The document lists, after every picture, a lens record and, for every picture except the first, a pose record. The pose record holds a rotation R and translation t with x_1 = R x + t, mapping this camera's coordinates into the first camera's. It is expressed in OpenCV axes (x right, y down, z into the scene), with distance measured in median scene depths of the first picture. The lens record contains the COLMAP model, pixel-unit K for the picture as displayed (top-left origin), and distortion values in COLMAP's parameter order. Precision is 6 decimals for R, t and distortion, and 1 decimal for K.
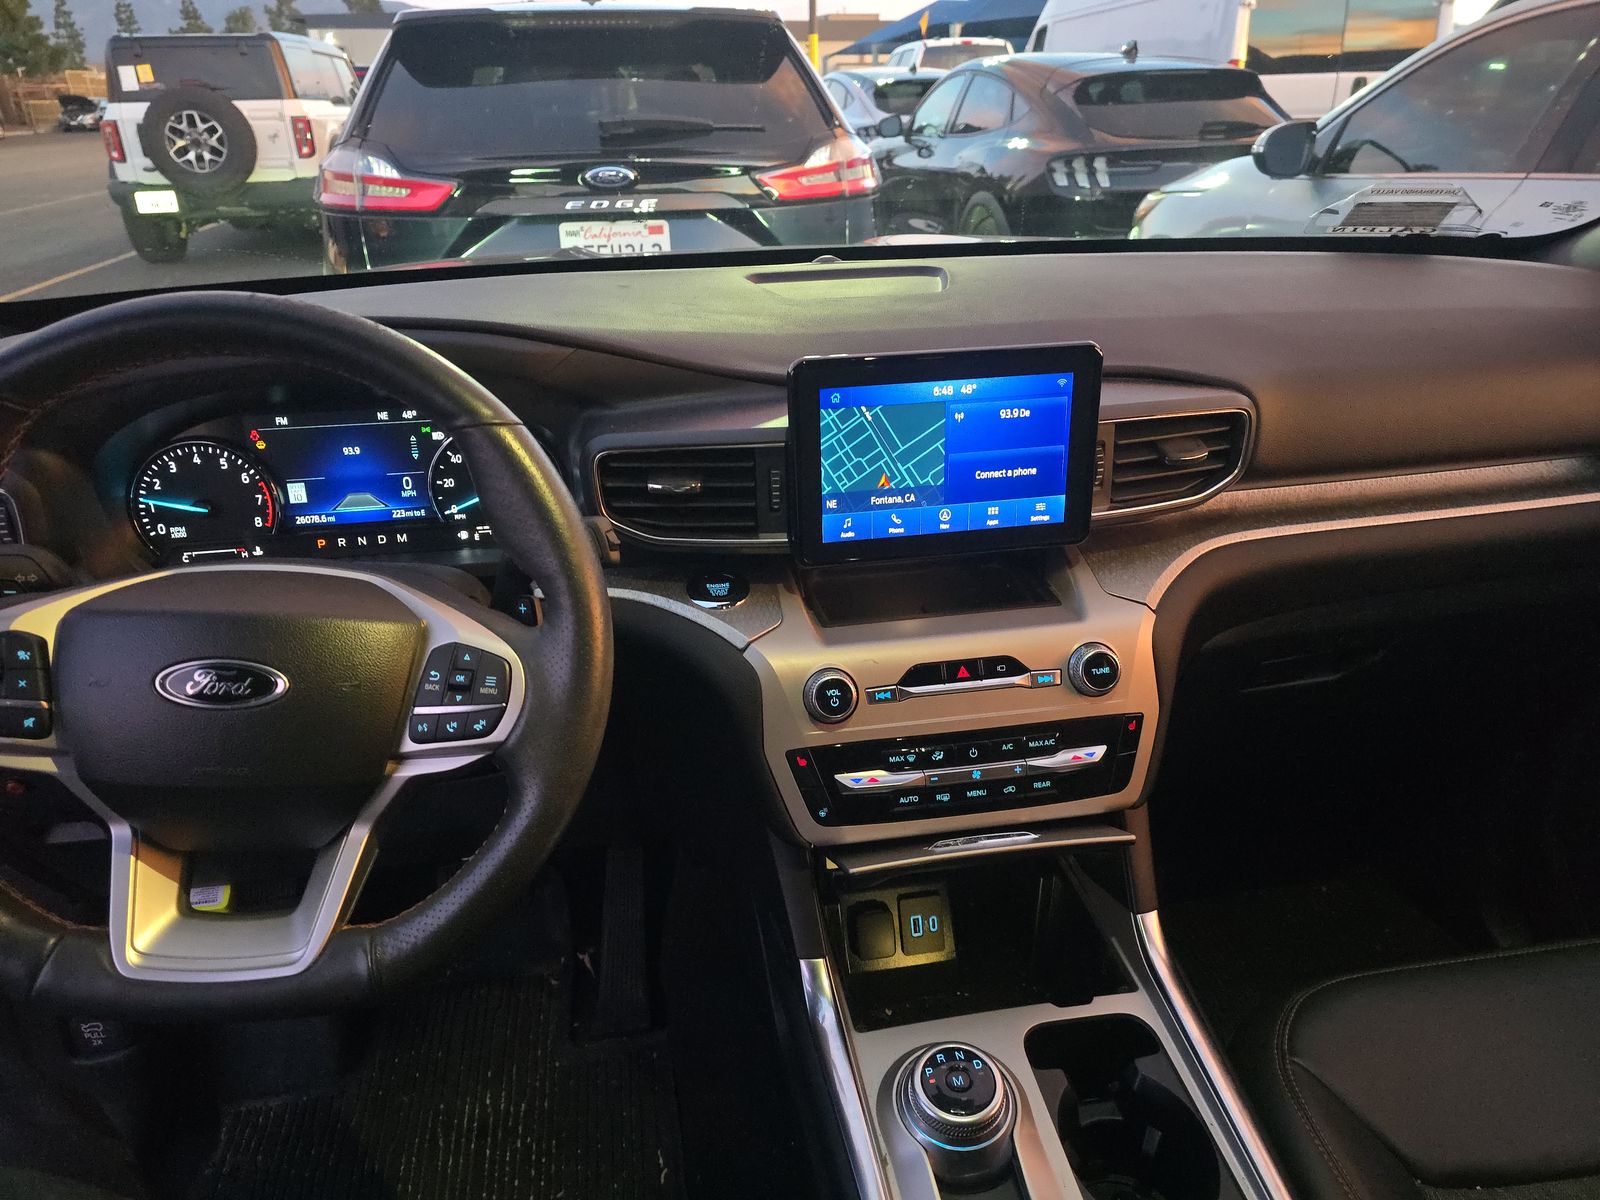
lens RADIAL K [[1062.1, 0, 800.0], [0, 1062.1, 600.0], [0, 0, 1]] dist [0.036785, -0.006529]
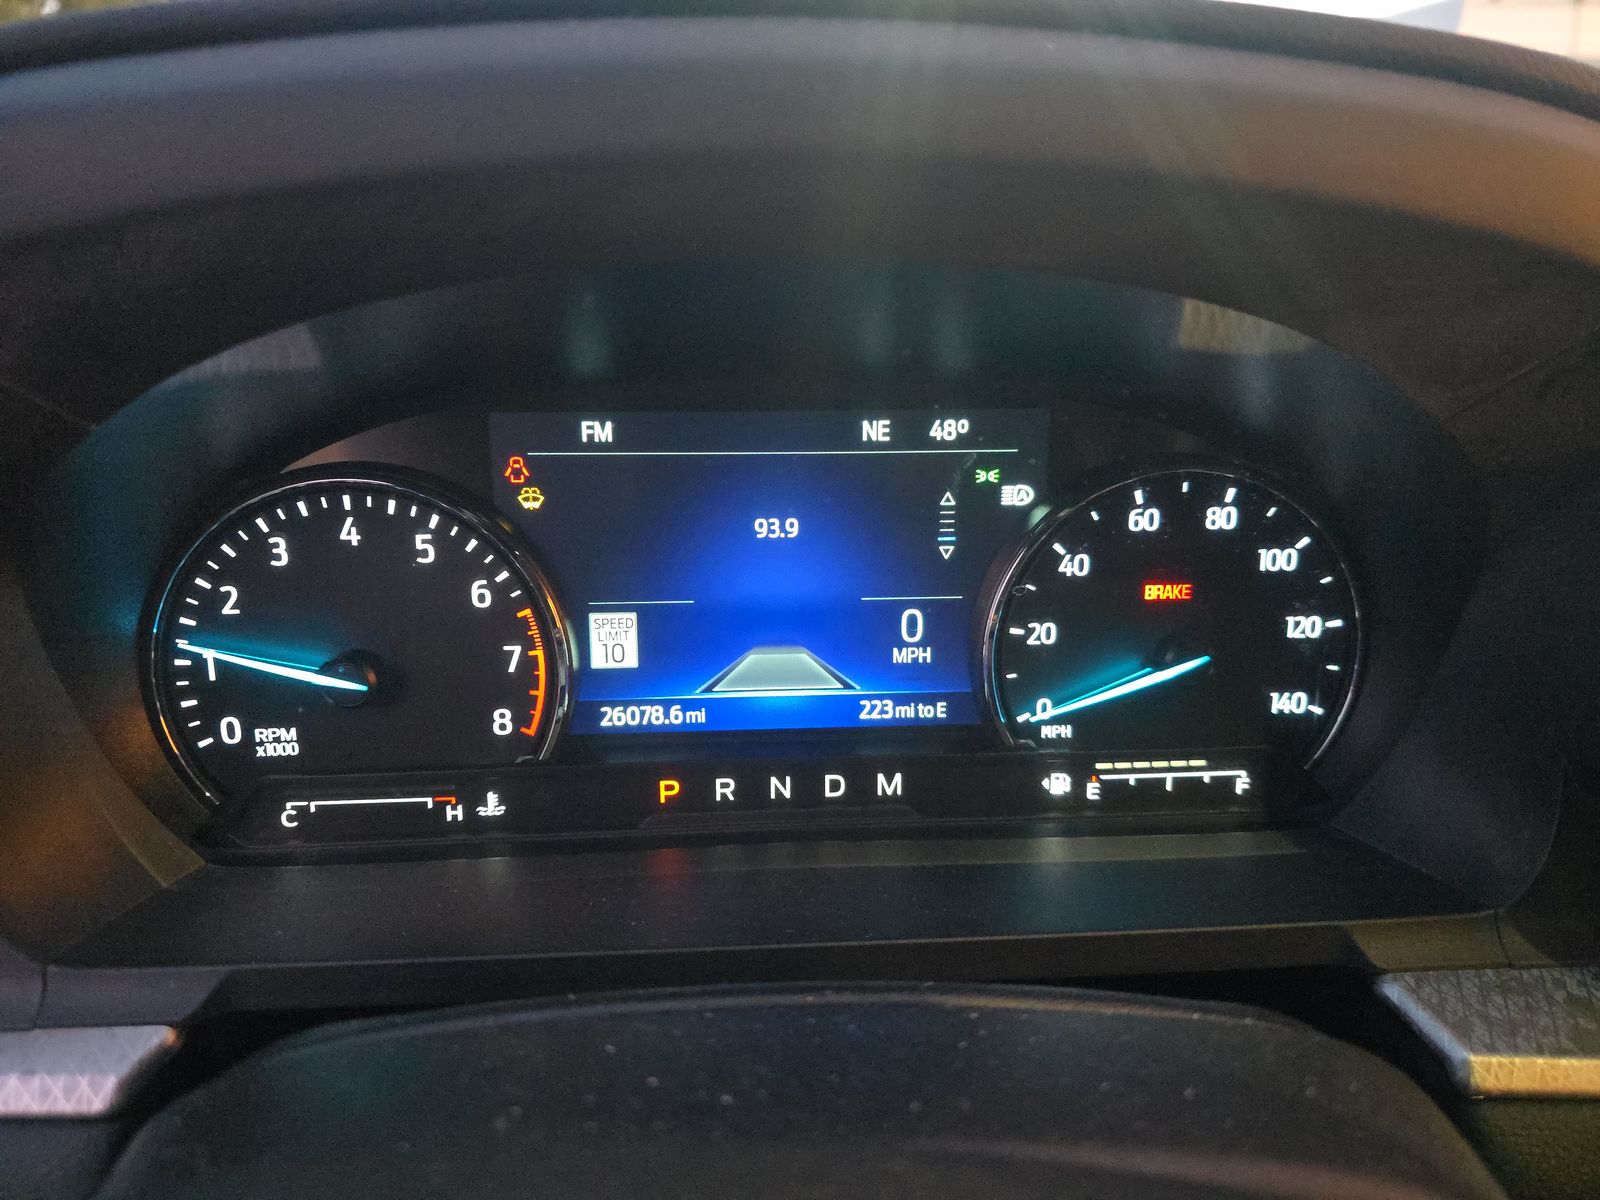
lens RADIAL K [[1039.4, 0, 800.0], [0, 1039.4, 600.0], [0, 0, 1]] dist [0.018832, -0.002764]
pose [[0.994818, 0.058533, -0.083136, -0.393072], [-0.064129, 0.995736, -0.066315, -0.097110], [0.078899, 0.071303, 0.994329, 0.688183]]
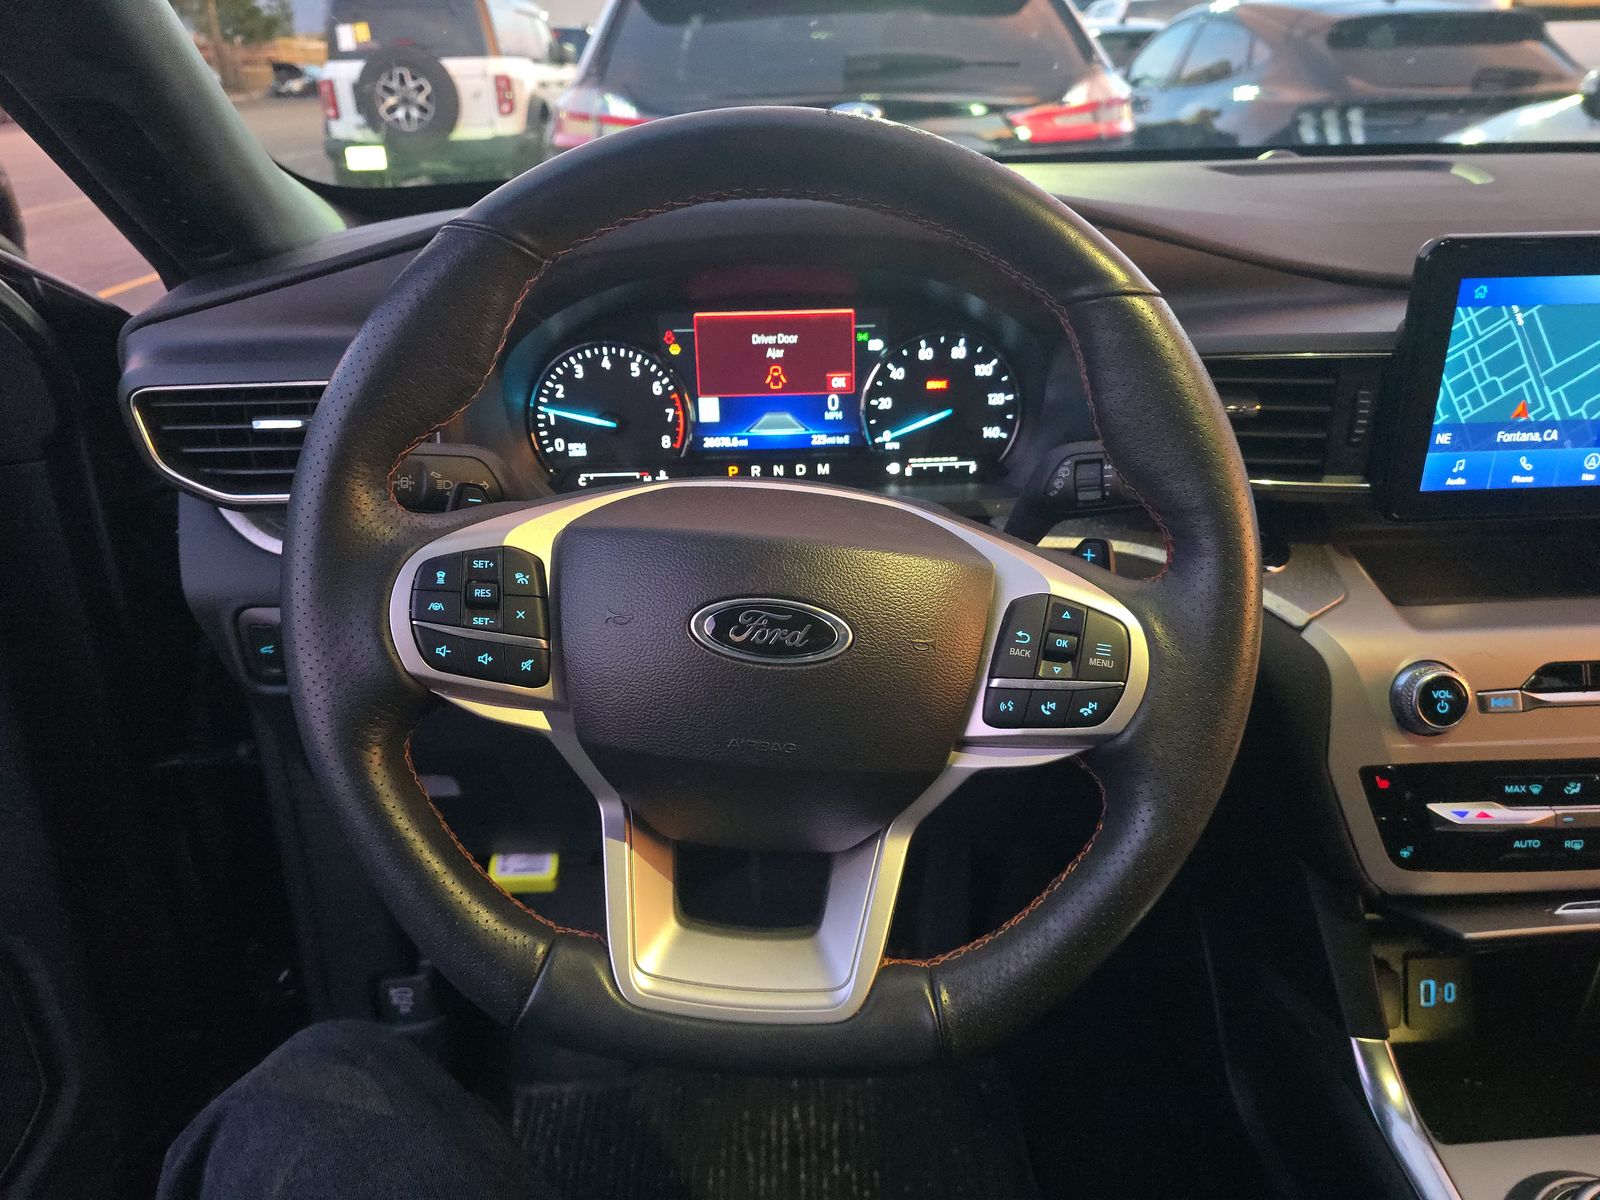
lens RADIAL K [[1050.9, 0, 800.0], [0, 1050.9, 600.0], [0, 0, 1]] dist [0.124808, -0.147701]
pose [[0.990978, 0.057416, -0.121106, -0.297540], [-0.054812, 0.998190, 0.024726, 0.025889], [0.122307, -0.017865, 0.992332, 0.187150]]
